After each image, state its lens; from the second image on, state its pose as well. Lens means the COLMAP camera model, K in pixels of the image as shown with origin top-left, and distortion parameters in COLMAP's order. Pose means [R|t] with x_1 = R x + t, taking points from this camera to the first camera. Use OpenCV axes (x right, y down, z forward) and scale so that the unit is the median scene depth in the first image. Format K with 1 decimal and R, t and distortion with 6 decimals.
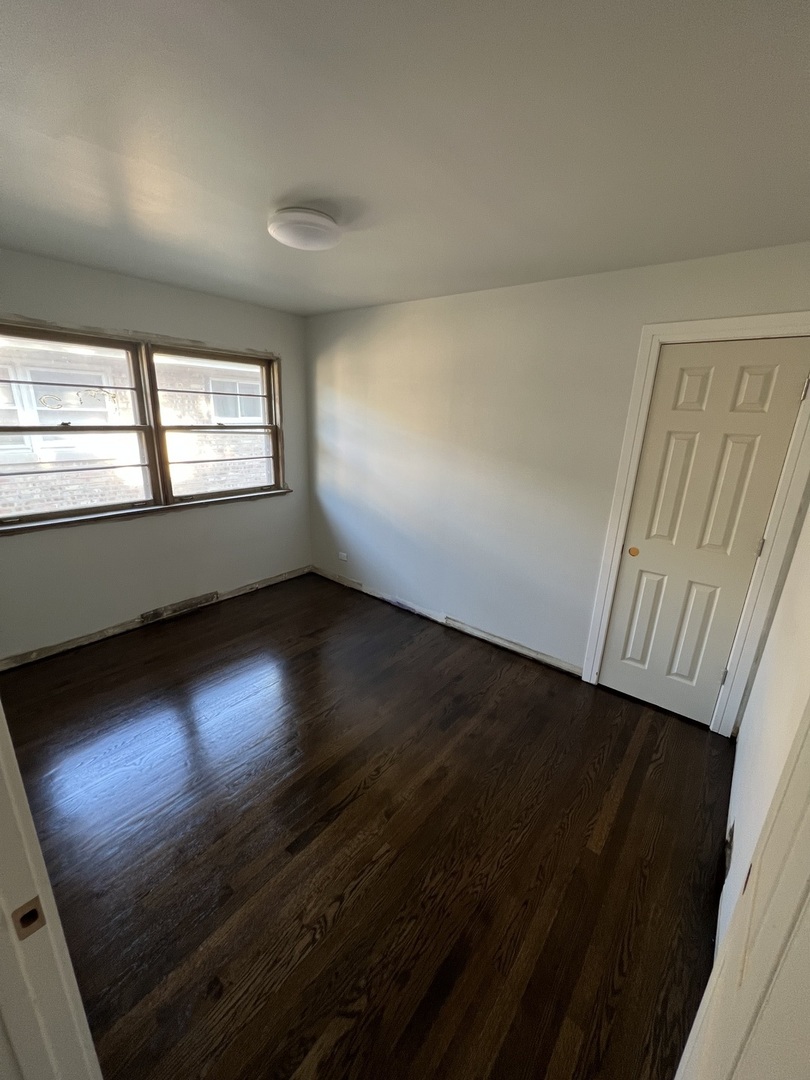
lens RADIAL K [[431.2, 0, 409.2], [0, 431.2, 539.8], [0, 0, 1]] dist [0.001296, 0.000213]
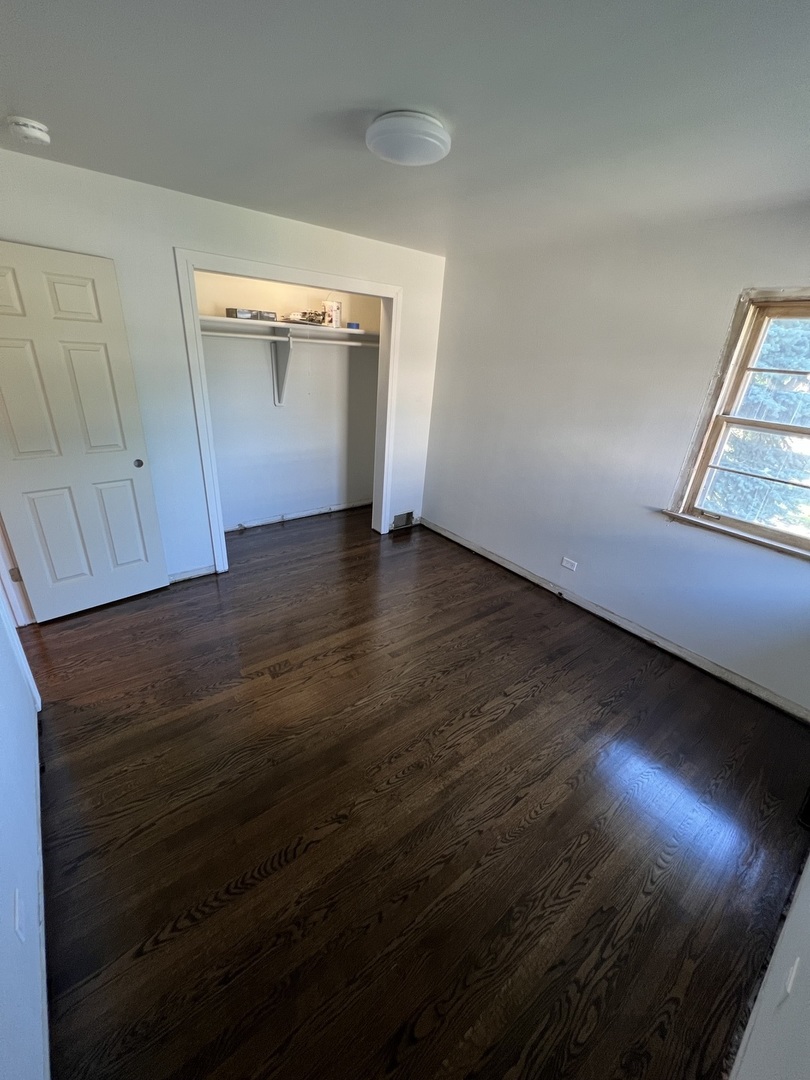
lens RADIAL K [[431.2, 0, 406.0], [0, 431.2, 537.0], [0, 0, 1]] dist [0.001296, 0.000213]
pose [[-0.218958, 0.350660, -0.910546, 0.260965], [-0.339657, 0.847433, 0.408032, -0.170107], [0.914708, 0.398615, -0.066448, 0.517035]]
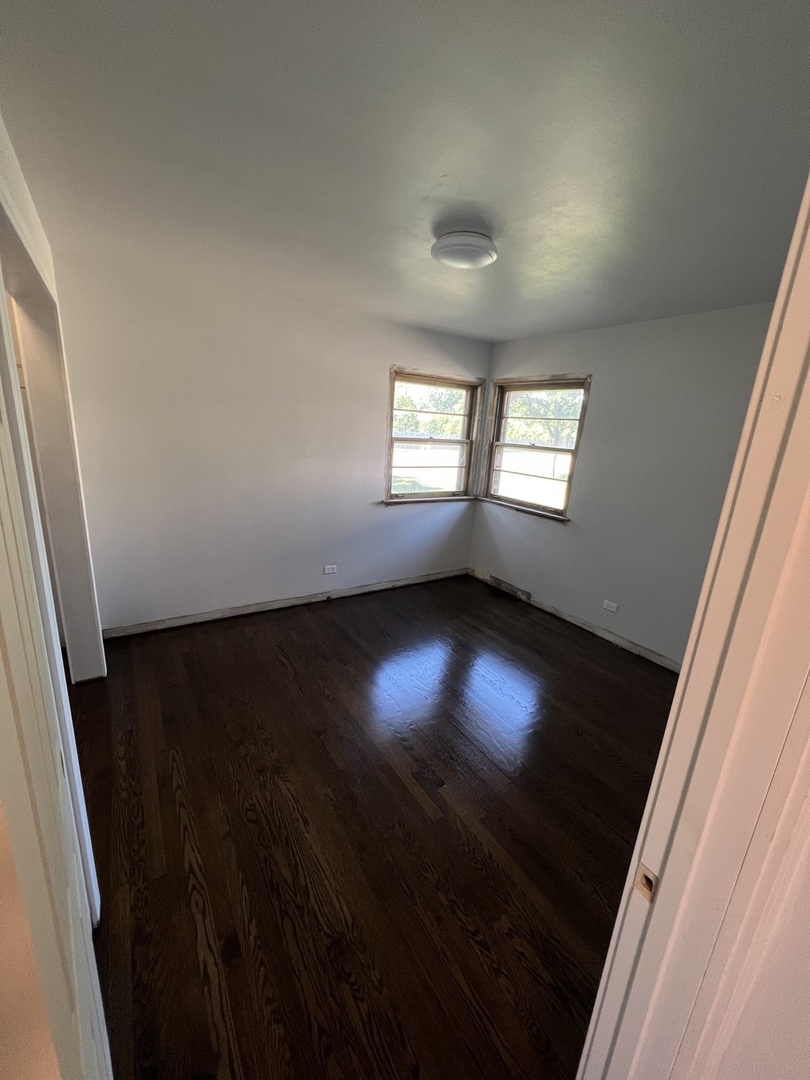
lens RADIAL K [[431.2, 0, 402.2], [0, 431.2, 540.1], [0, 0, 1]] dist [0.001296, 0.000213]
pose [[0.950866, 0.106693, -0.290639, -0.121168], [-0.115945, 0.993146, -0.014749, 0.040765], [0.287074, 0.047722, 0.956719, -0.153649]]
